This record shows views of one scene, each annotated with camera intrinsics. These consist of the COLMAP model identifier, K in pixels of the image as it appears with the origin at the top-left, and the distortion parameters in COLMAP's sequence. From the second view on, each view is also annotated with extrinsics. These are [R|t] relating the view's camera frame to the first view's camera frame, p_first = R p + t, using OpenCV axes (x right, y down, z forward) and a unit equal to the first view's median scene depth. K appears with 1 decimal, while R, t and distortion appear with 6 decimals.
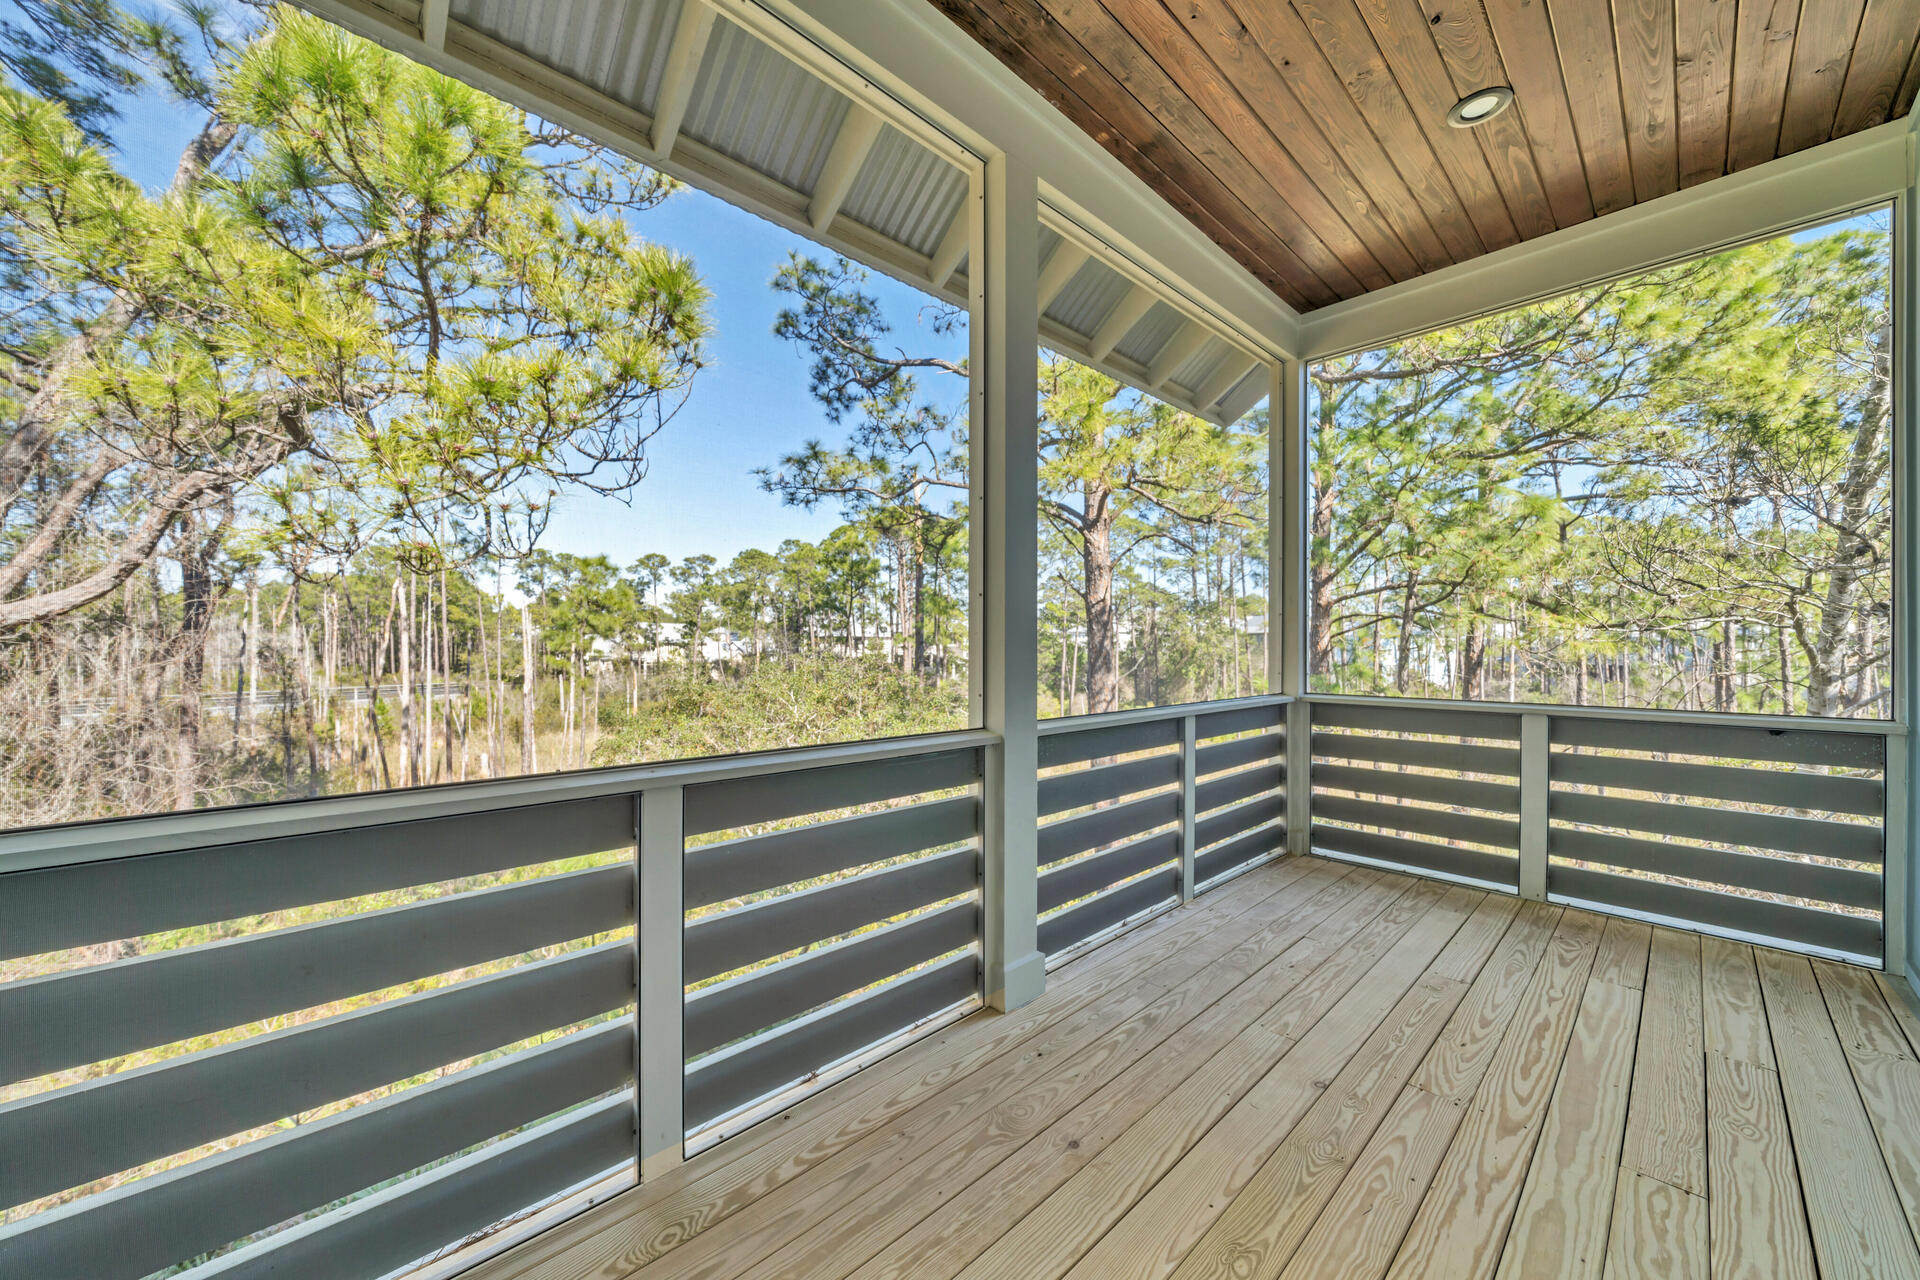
lens RADIAL K [[731.2, 0, 953.2], [0, 731.2, 663.1], [0, 0, 1]] dist [0.001626, 0.000074]
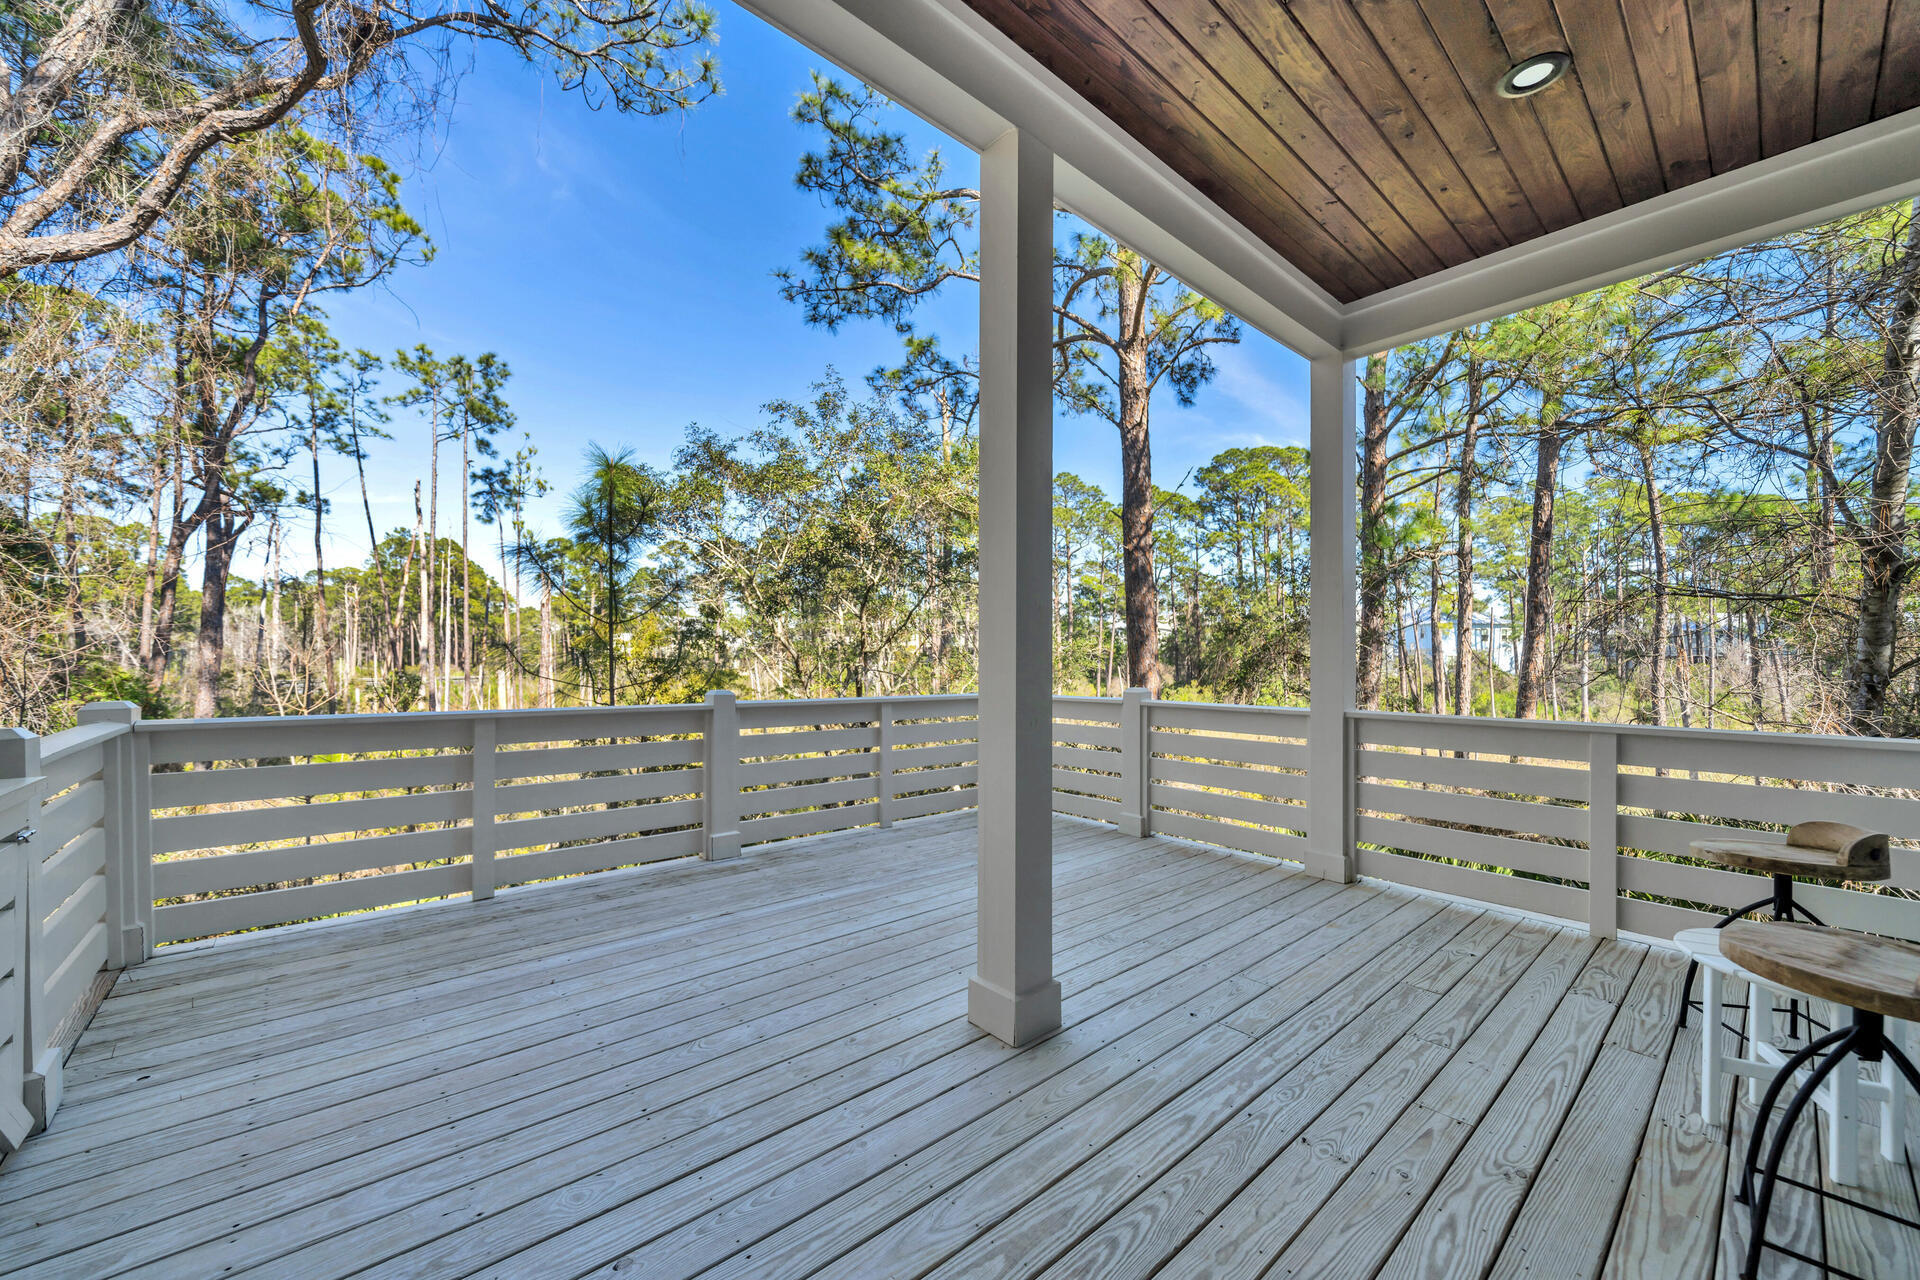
lens RADIAL K [[764.8, 0, 960.7], [0, 764.8, 656.6], [0, 0, 1]] dist [-0.001815, -0.000161]
pose [[0.999463, -0.004550, -0.032463, 0.002799], [0.003712, 0.999660, -0.025818, 0.208643], [0.032569, 0.025684, 0.999139, 0.008102]]
